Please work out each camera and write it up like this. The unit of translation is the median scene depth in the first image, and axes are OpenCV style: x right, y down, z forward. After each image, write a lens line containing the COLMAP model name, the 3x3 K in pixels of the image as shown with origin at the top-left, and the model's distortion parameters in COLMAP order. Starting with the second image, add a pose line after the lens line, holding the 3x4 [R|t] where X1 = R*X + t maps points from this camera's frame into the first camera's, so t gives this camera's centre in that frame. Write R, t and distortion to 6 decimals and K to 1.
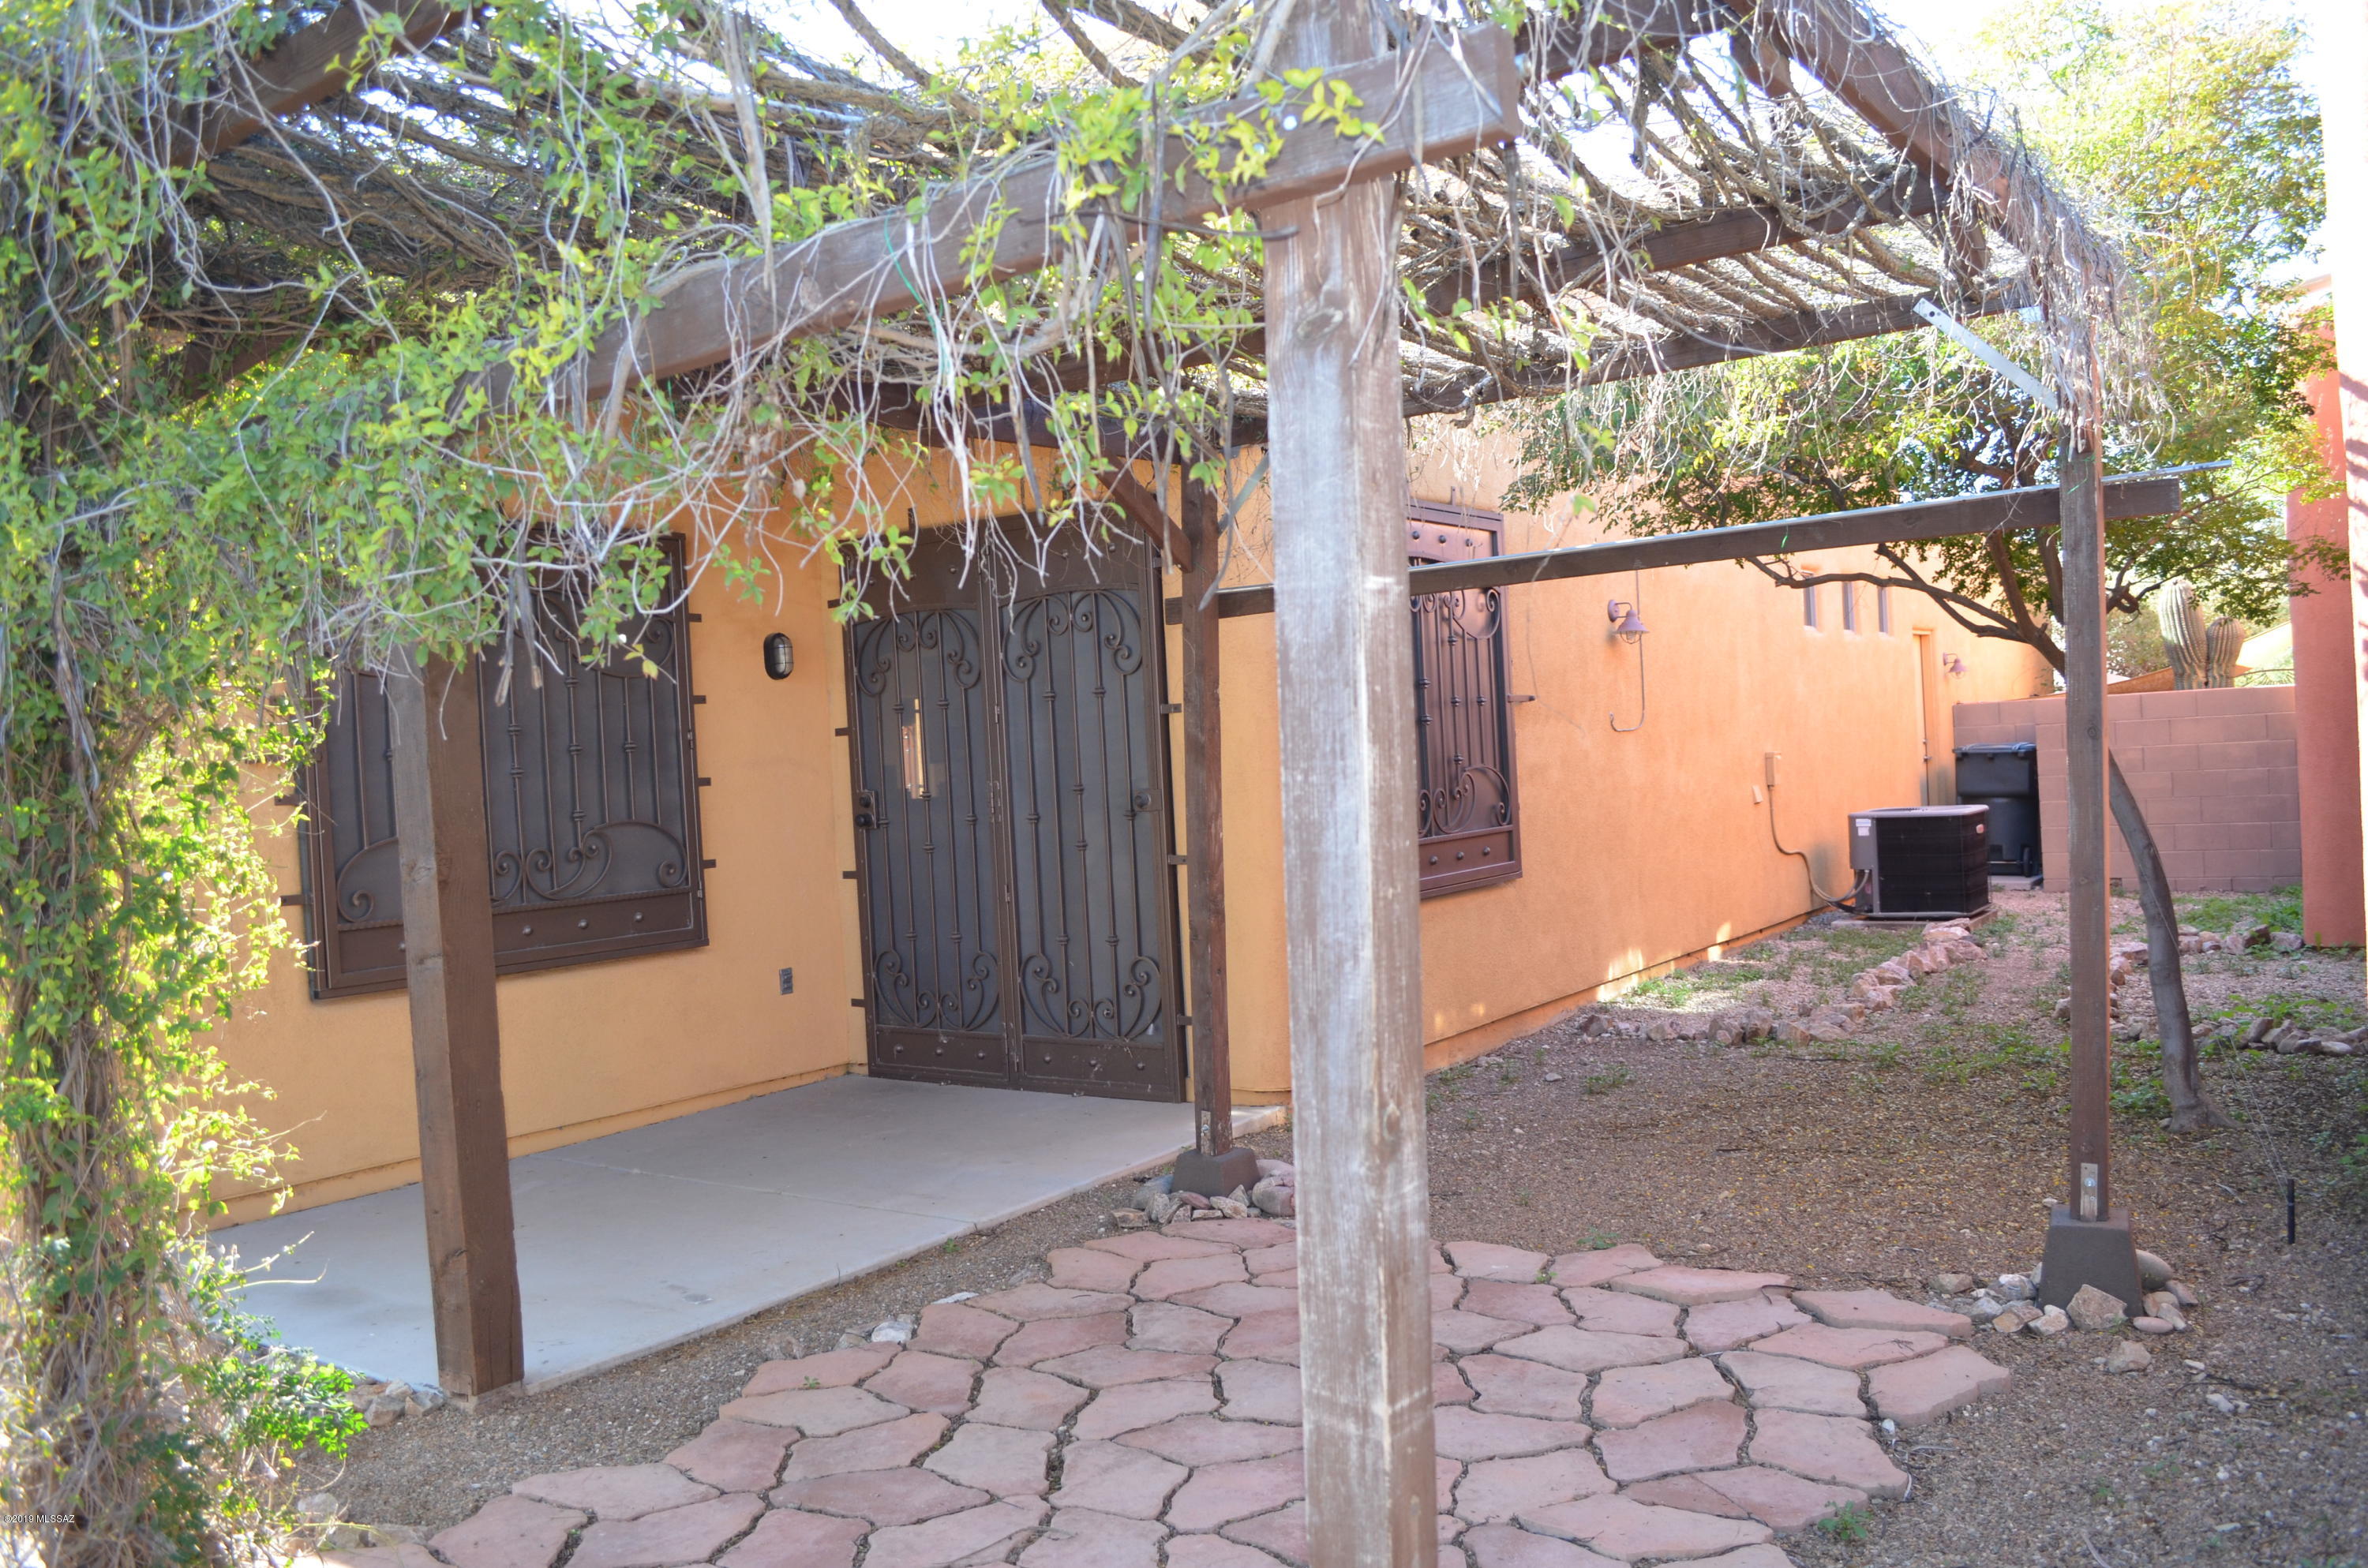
lens RADIAL K [[1851.9, 0, 1184.0], [0, 1851.9, 784.0], [0, 0, 1]] dist [-0.082157, 0.012342]
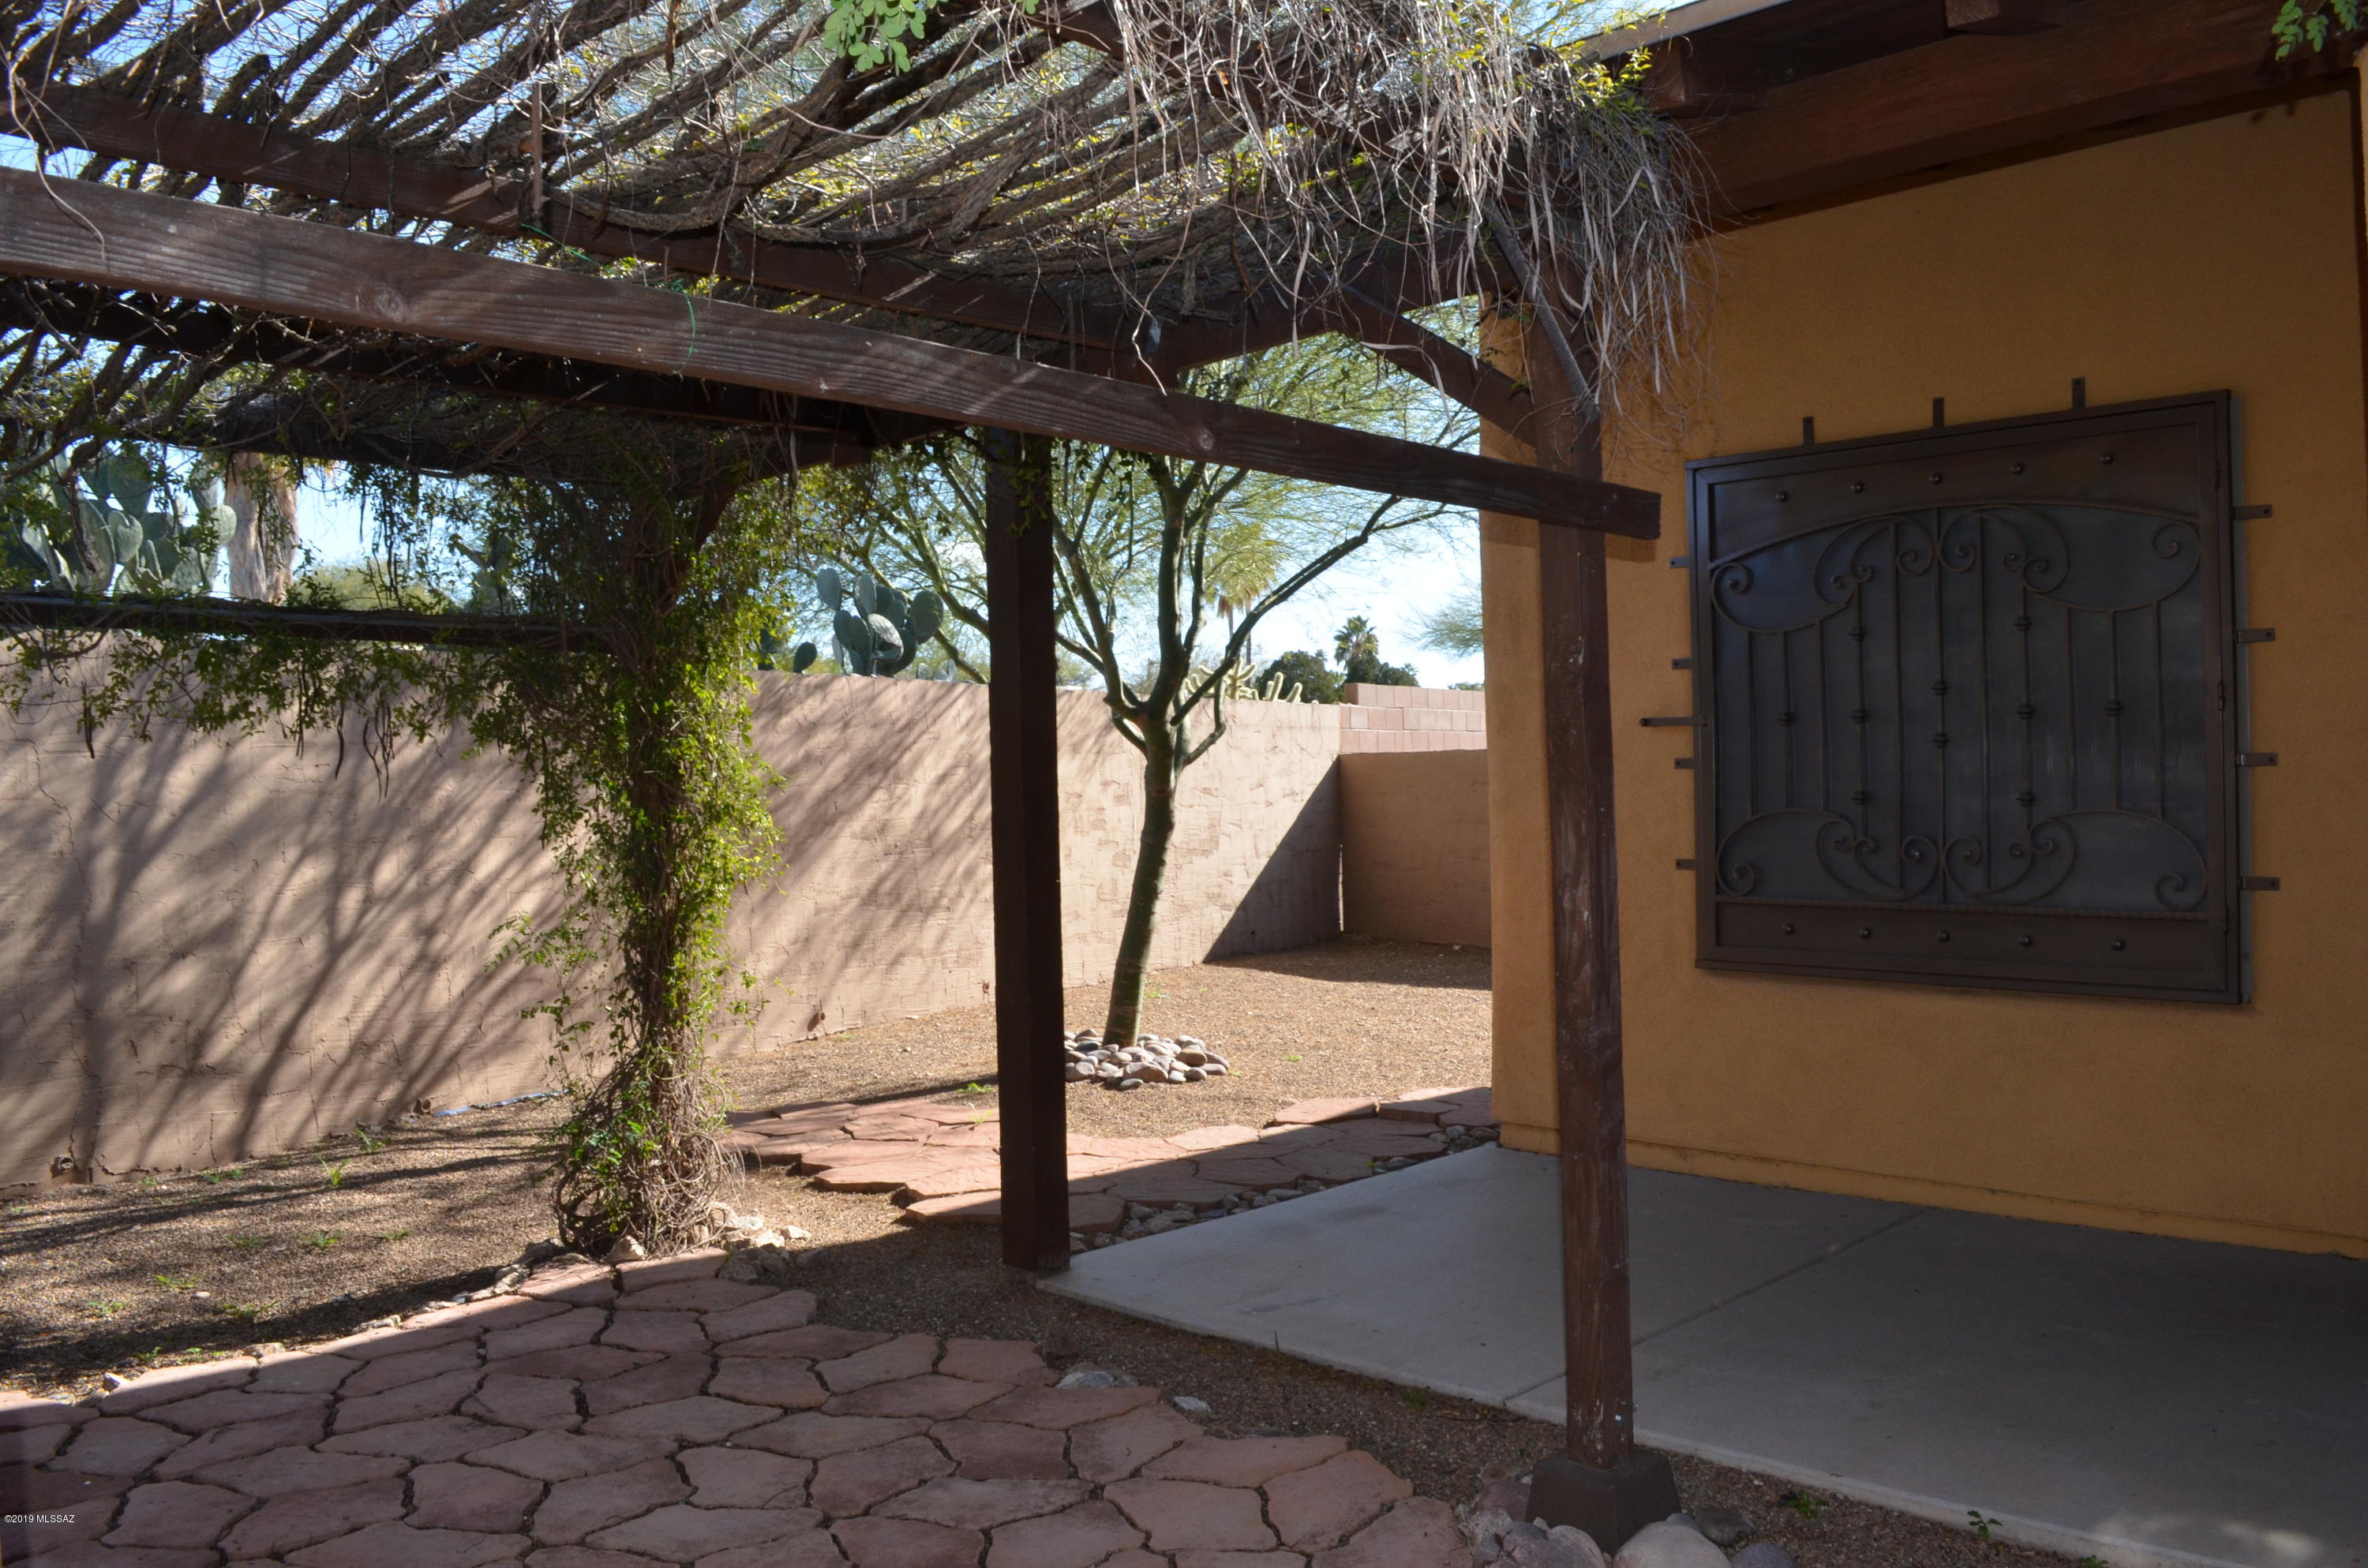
lens RADIAL K [[1851.9, 0, 1184.0], [0, 1851.9, 784.0], [0, 0, 1]] dist [-0.082157, 0.012342]
pose [[-0.160954, 0.066581, -0.984714, 0.791144], [0.011990, 0.997780, 0.065504, -0.071168], [0.986889, -0.001264, -0.161395, 1.291659]]
